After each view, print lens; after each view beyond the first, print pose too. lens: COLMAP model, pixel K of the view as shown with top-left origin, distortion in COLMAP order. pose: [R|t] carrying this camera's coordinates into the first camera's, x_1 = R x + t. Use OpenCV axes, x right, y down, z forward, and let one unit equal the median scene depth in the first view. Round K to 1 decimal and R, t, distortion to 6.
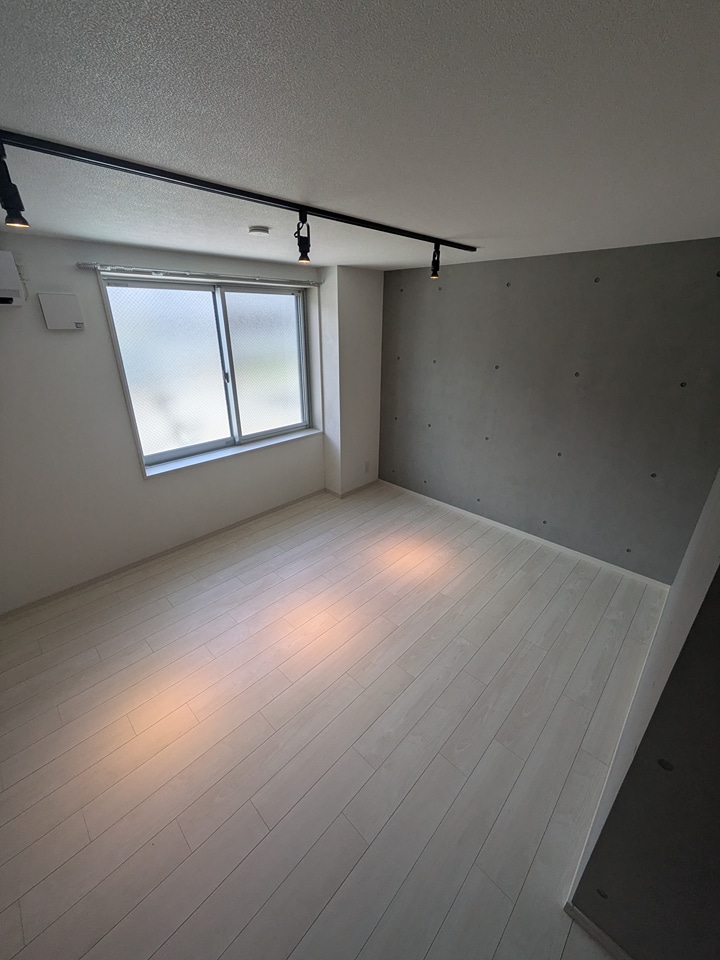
lens RADIAL K [[379.5, 0, 360.0], [0, 379.5, 480.0], [0, 0, 1]] dist [0.001251, 0.000093]
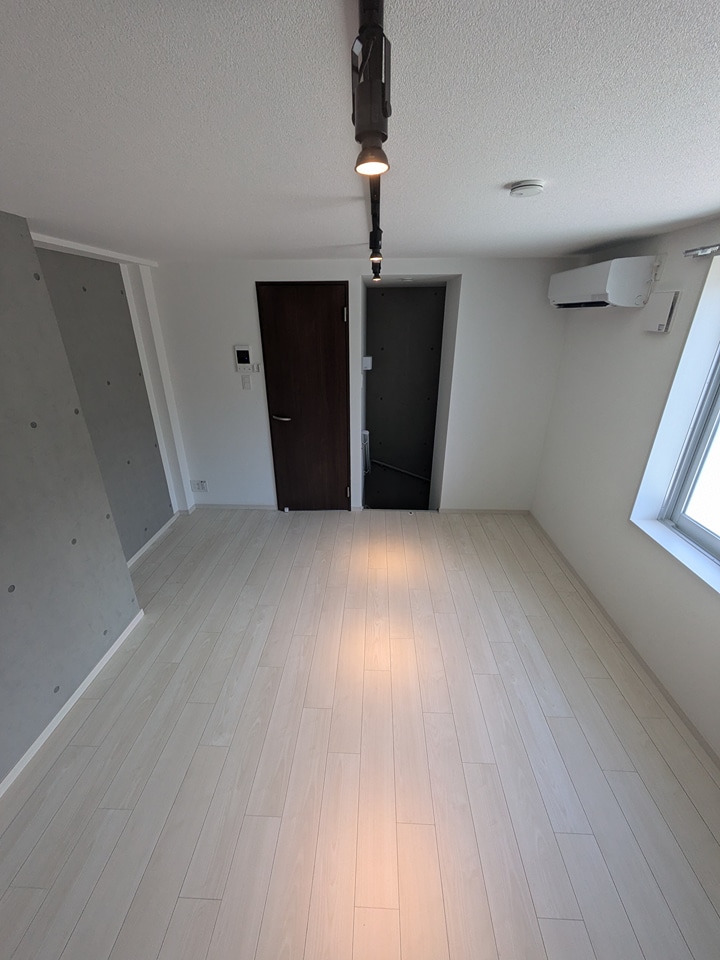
lens RADIAL K [[379.5, 0, 360.0], [0, 379.5, 480.0], [0, 0, 1]] dist [0.001251, 0.000093]
pose [[-0.749306, 0.264952, -0.606911, 0.393460], [-0.260781, 0.724364, 0.638193, -0.530969], [0.608715, 0.636472, -0.473676, 1.219769]]
